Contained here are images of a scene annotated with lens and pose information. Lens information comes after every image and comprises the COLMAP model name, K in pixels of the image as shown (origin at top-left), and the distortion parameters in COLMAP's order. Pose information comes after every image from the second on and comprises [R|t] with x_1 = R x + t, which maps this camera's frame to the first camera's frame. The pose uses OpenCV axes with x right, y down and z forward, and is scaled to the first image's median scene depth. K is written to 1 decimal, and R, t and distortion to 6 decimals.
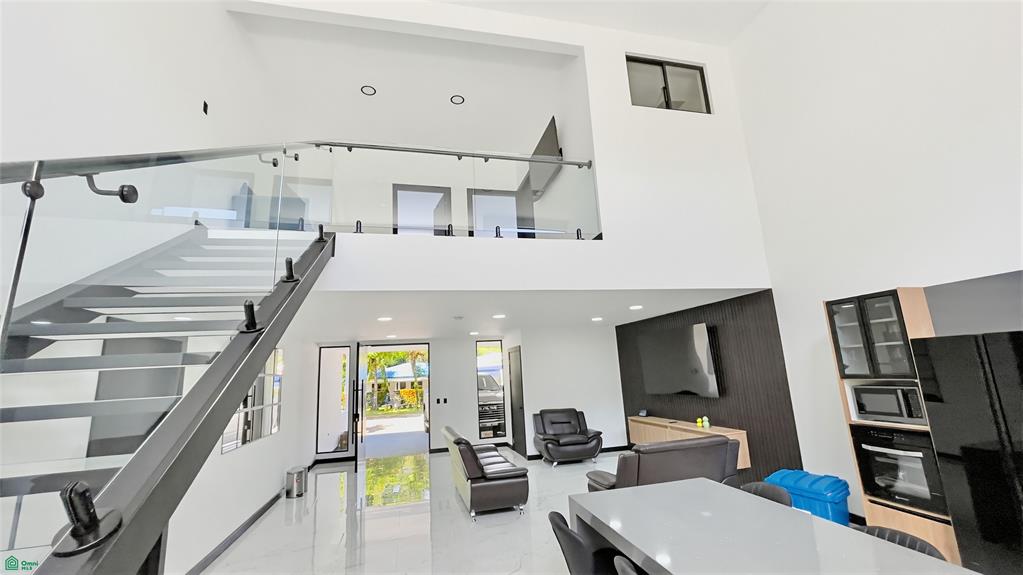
lens RADIAL K [[421.3, 0, 511.5], [0, 421.3, 287.5], [0, 0, 1]] dist [0.001218, -0.000044]
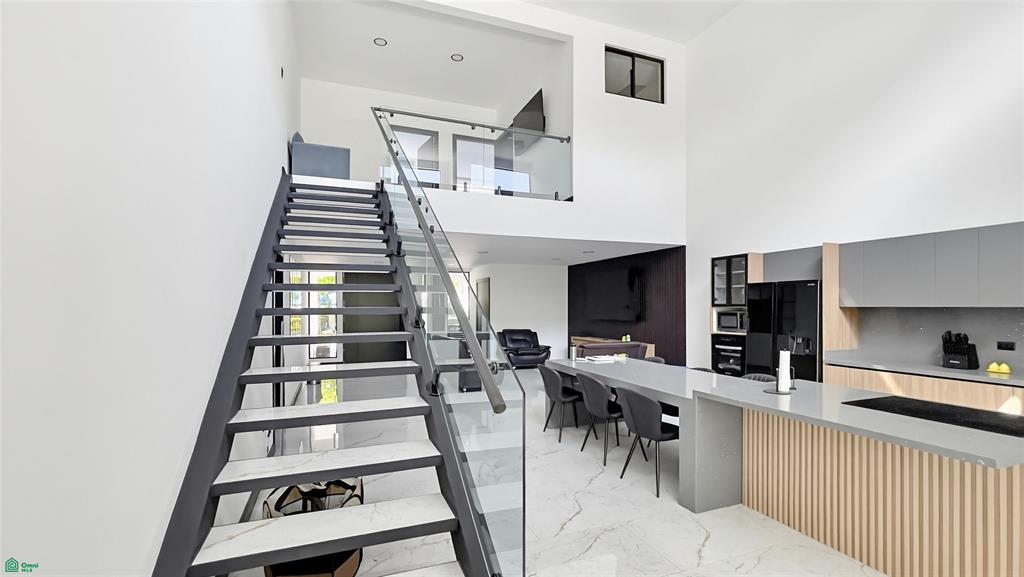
lens RADIAL K [[440.6, 0, 505.0], [0, 440.6, 313.2], [0, 0, 1]] dist [0.008533, -0.000082]
pose [[0.989998, 0.046448, 0.133217, -0.156191], [-0.073208, 0.976304, 0.203646, -0.030910], [-0.120601, -0.211362, 0.969939, -0.386140]]
